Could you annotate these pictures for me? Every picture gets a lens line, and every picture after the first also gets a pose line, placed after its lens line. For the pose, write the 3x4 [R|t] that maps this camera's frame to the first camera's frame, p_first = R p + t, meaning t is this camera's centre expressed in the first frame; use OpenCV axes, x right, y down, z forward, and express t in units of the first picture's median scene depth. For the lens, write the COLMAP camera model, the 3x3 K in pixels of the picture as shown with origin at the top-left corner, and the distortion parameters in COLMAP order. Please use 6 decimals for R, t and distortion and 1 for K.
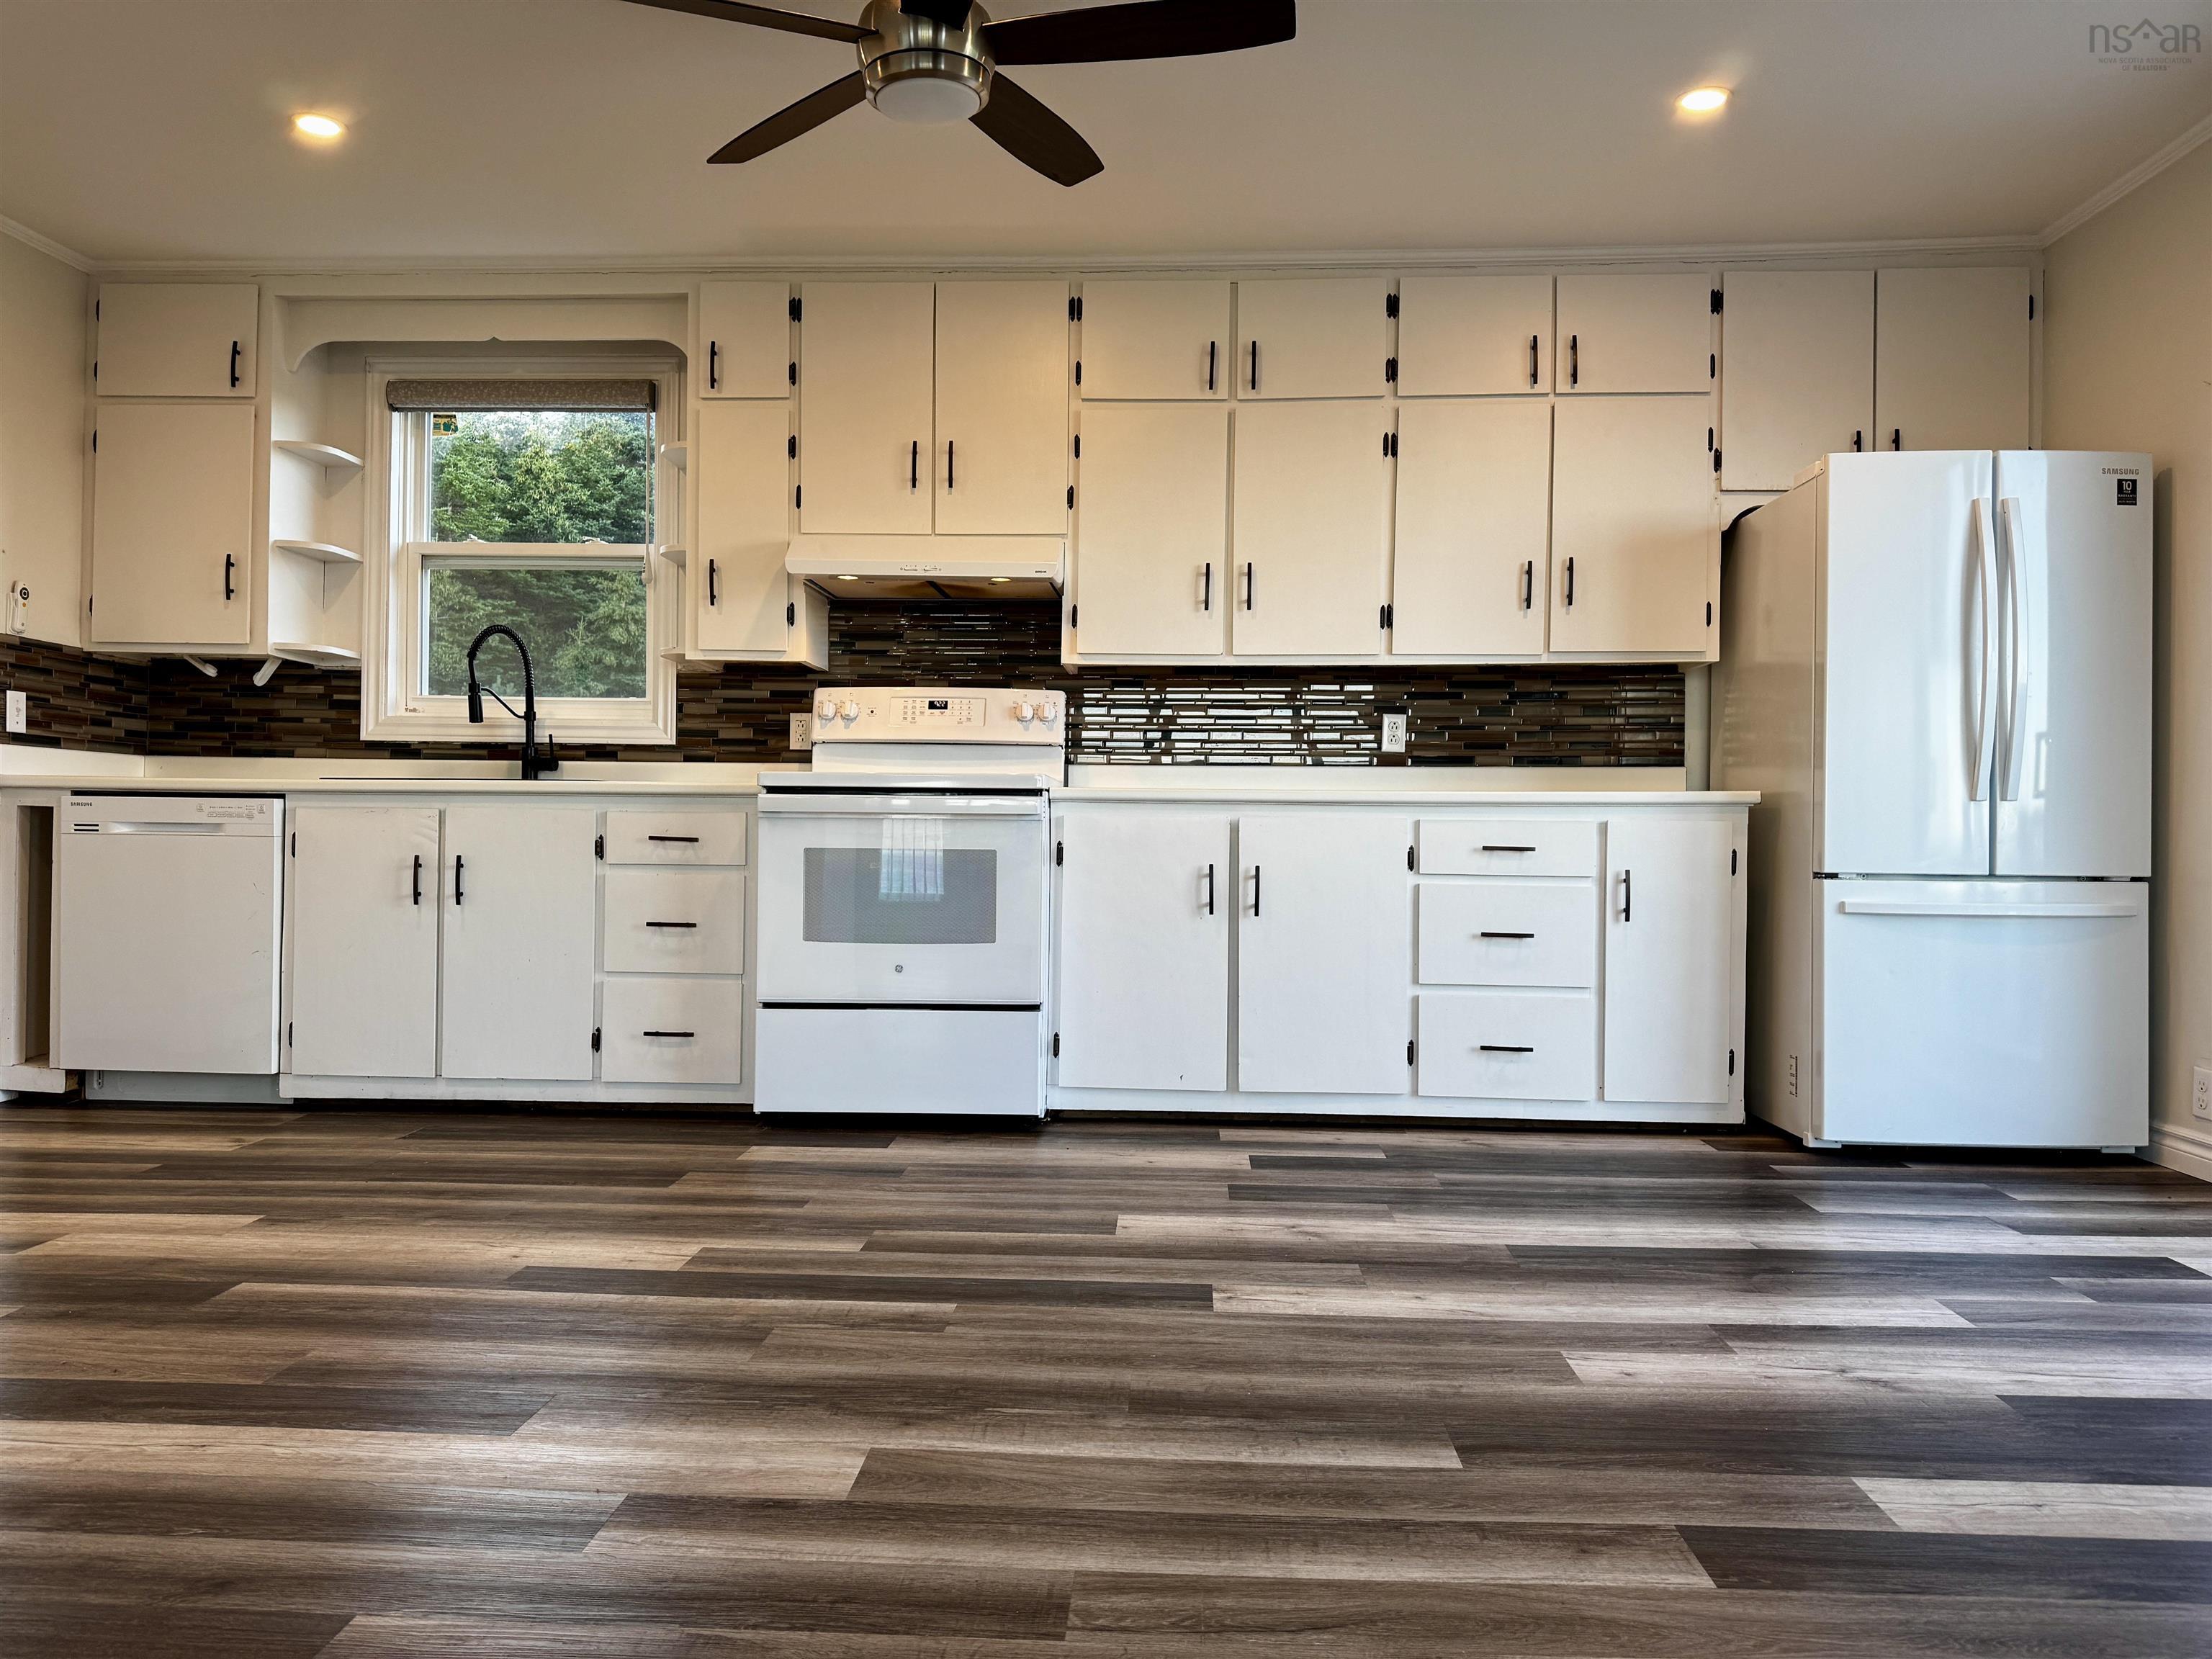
lens RADIAL K [[1539.6, 0, 1100.4], [0, 1539.6, 843.6], [0, 0, 1]] dist [0.076718, -0.098065]
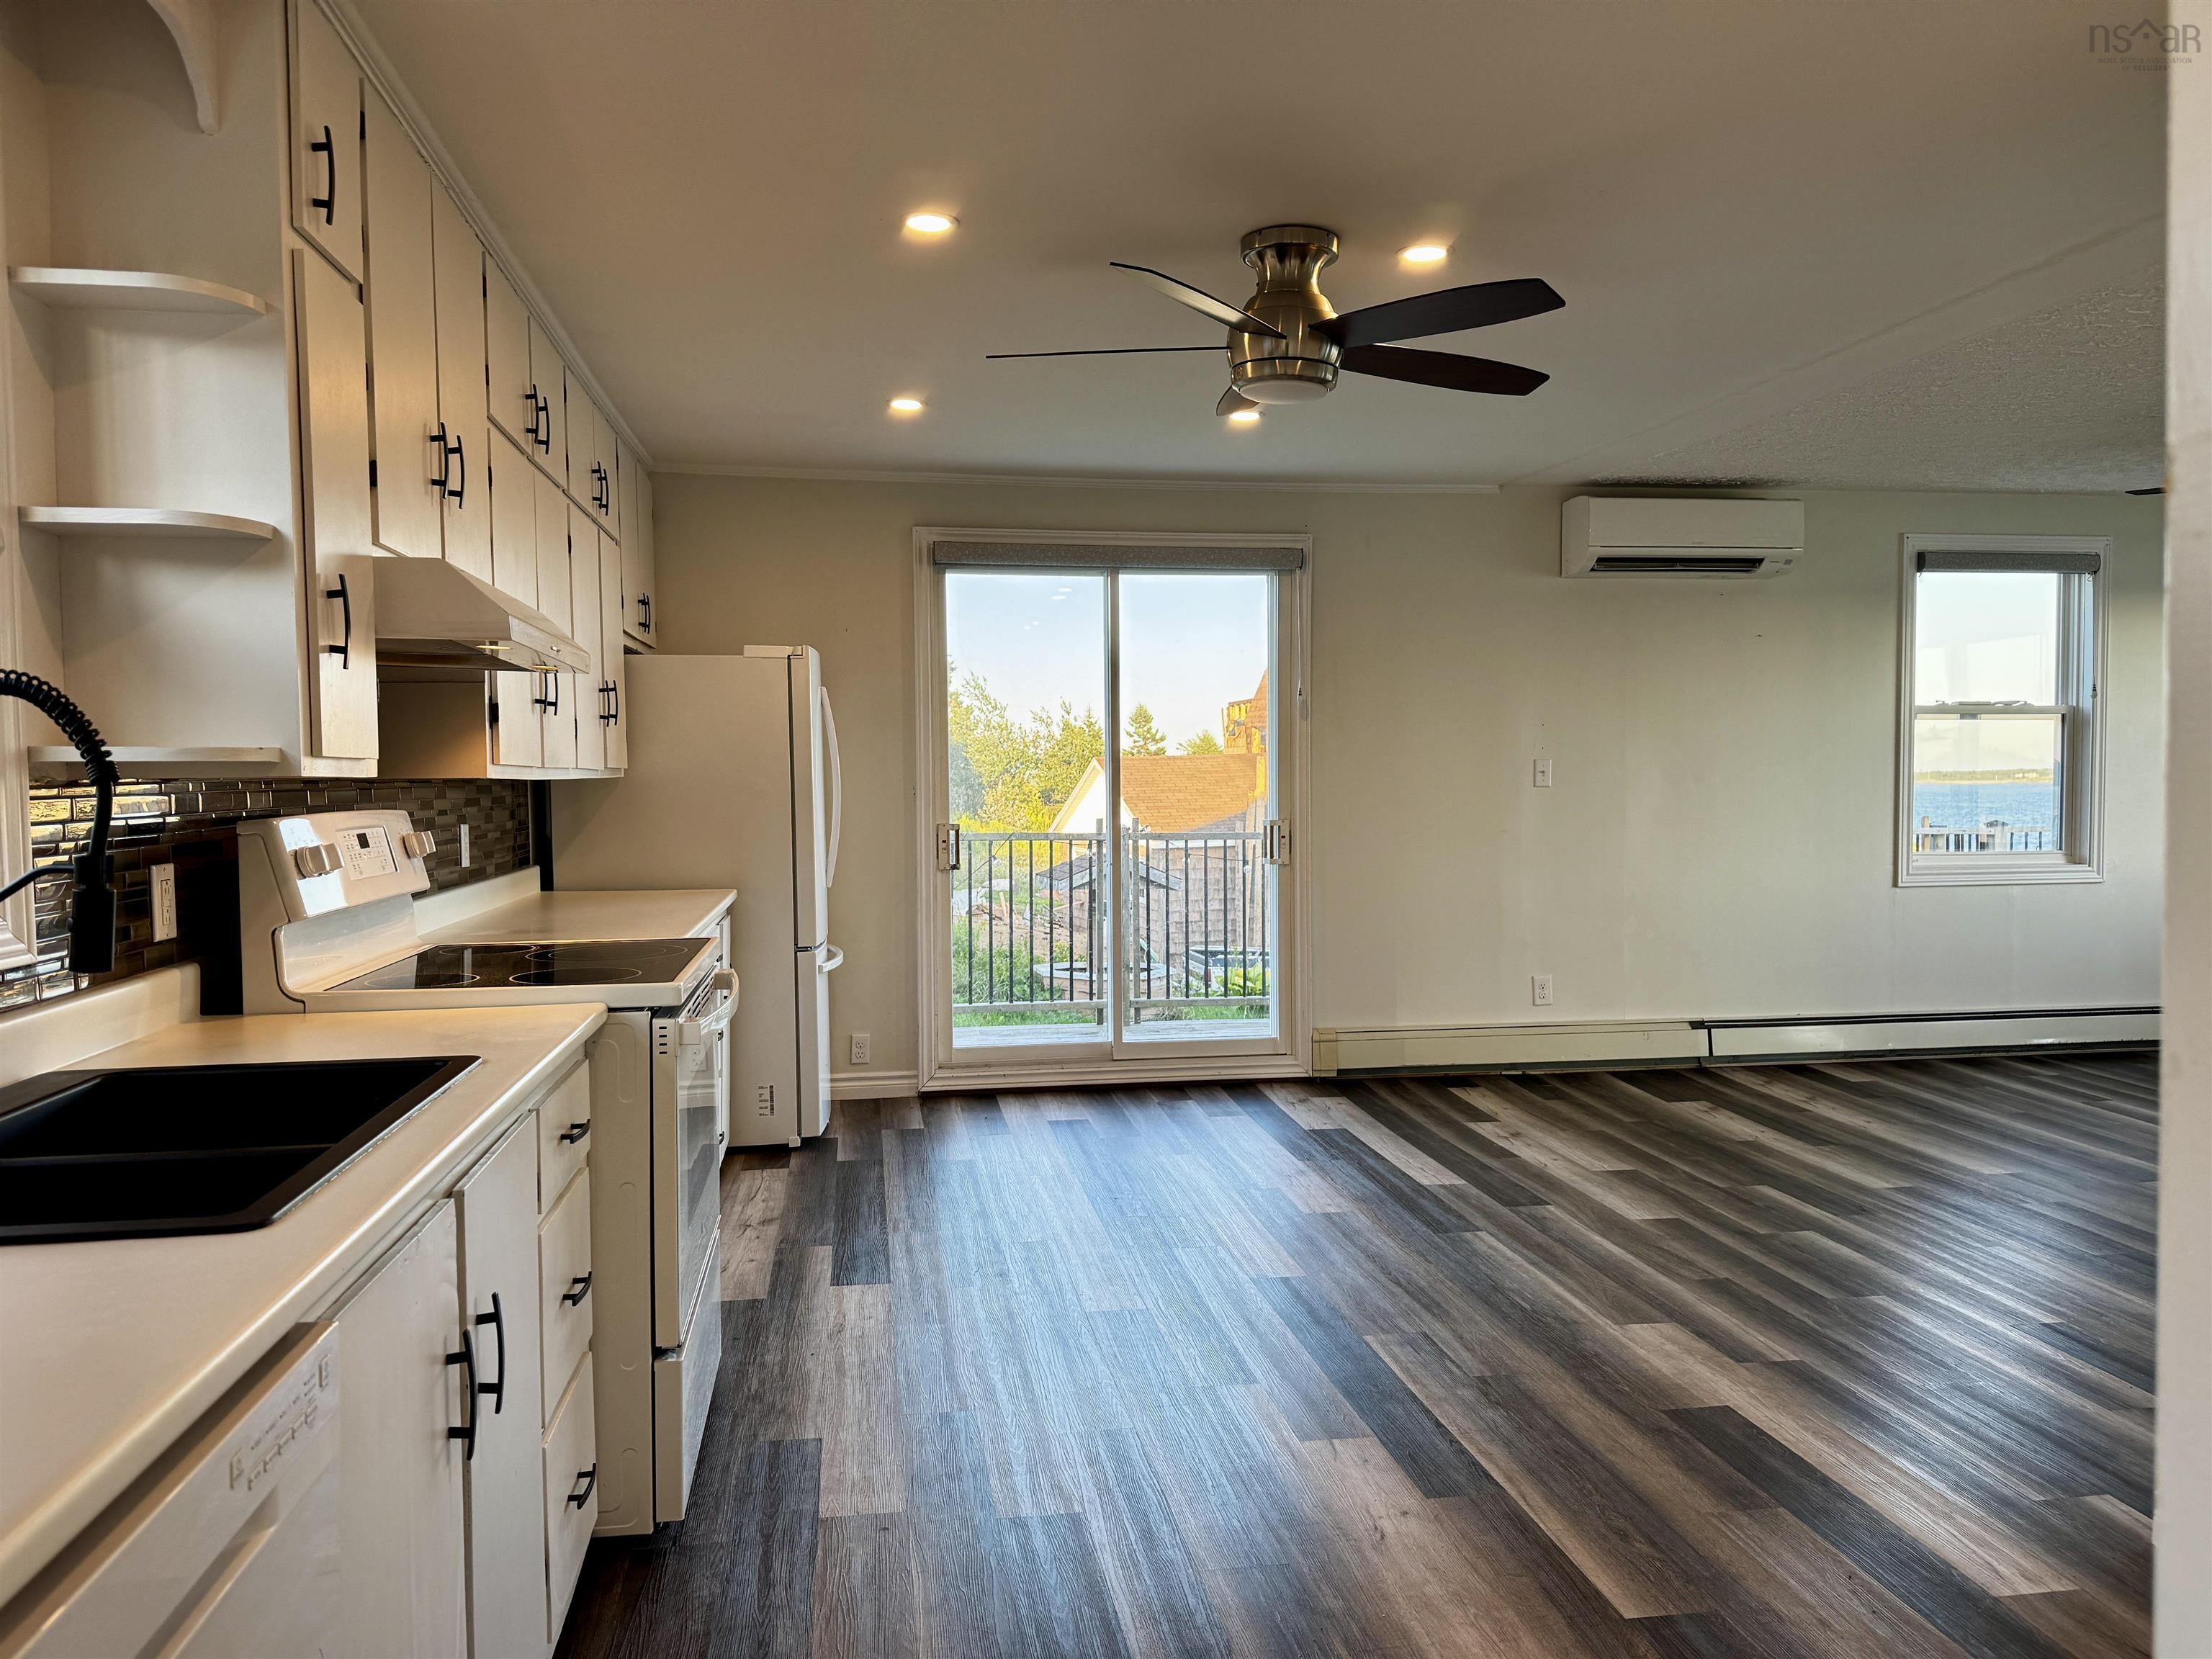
lens RADIAL K [[1539.6, 0, 1100.4], [0, 1539.6, 843.6], [0, 0, 1]] dist [0.076718, -0.098065]
pose [[-0.202936, -0.050354, 0.977896, -0.890372], [0.010911, 0.998499, 0.053679, -0.138720], [-0.979131, 0.021563, -0.202082, 0.975924]]
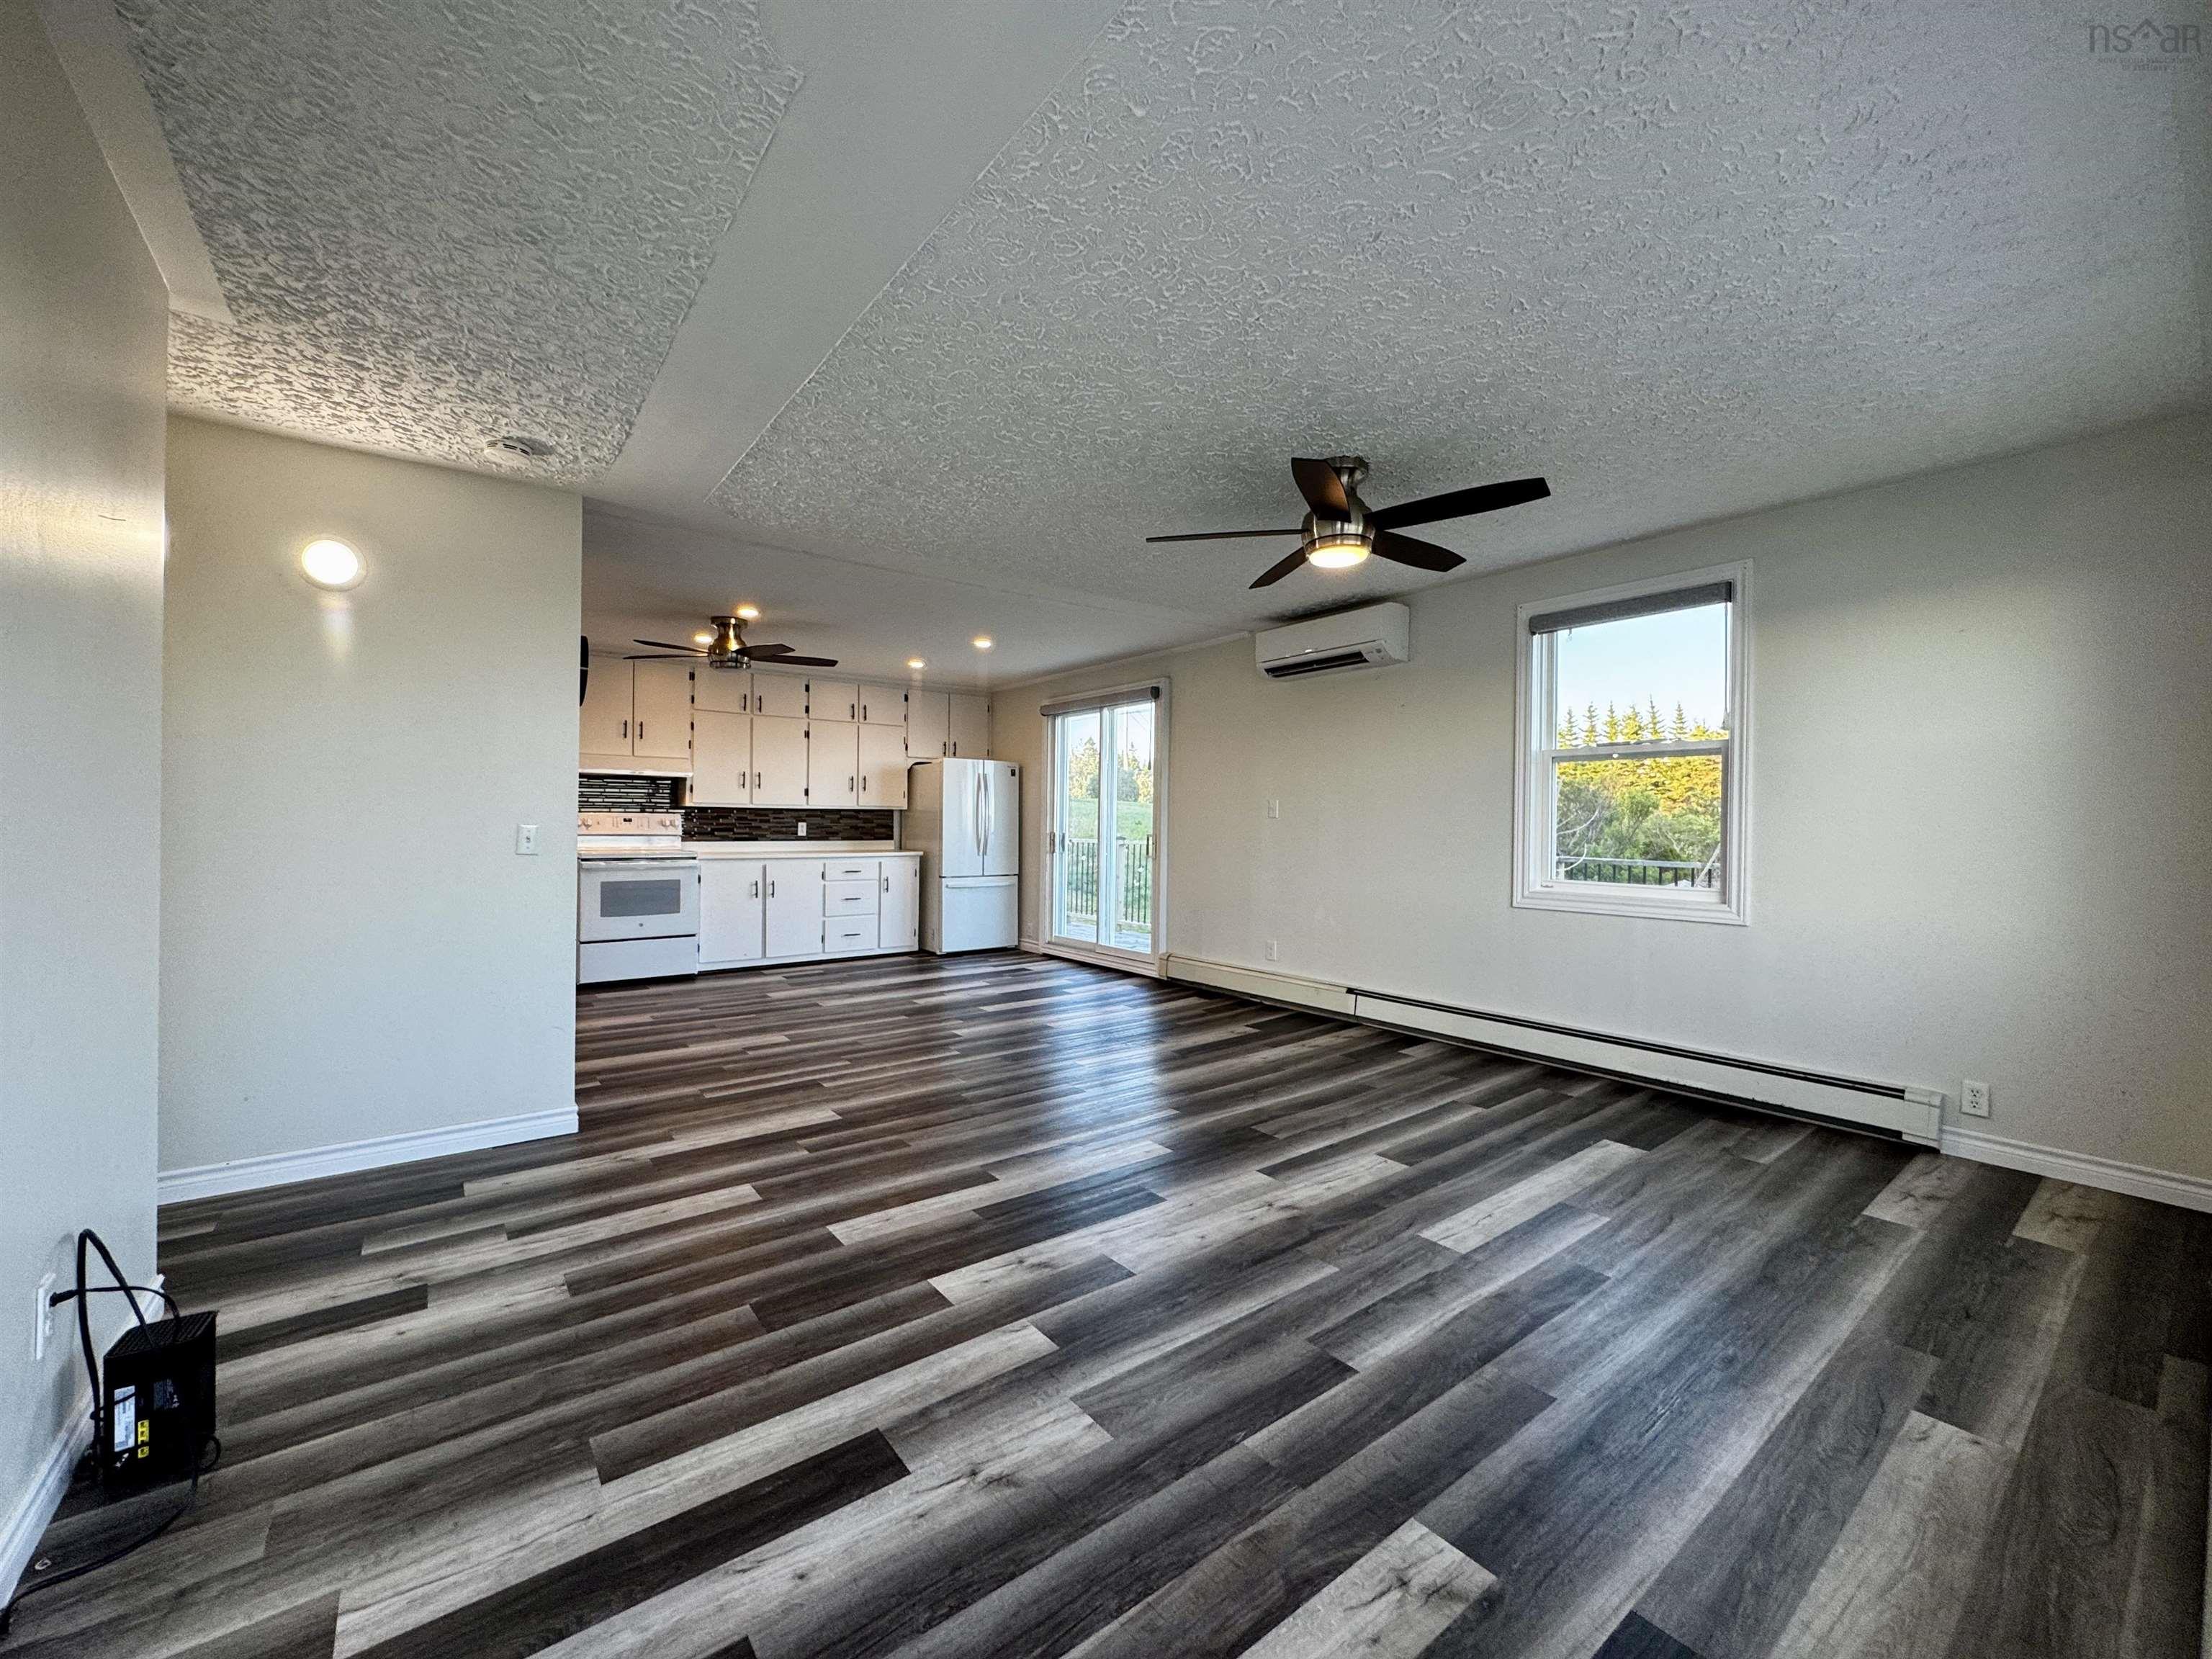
lens RADIAL K [[878.7, 0, 1102.6], [0, 878.7, 823.2], [0, 0, 1]] dist [-0.000936, -0.000087]
pose [[0.759908, -0.003110, 0.650024, -0.526695], [0.002133, 0.999995, 0.002291, -0.100339], [-0.650027, -0.000354, 0.759911, -0.711494]]
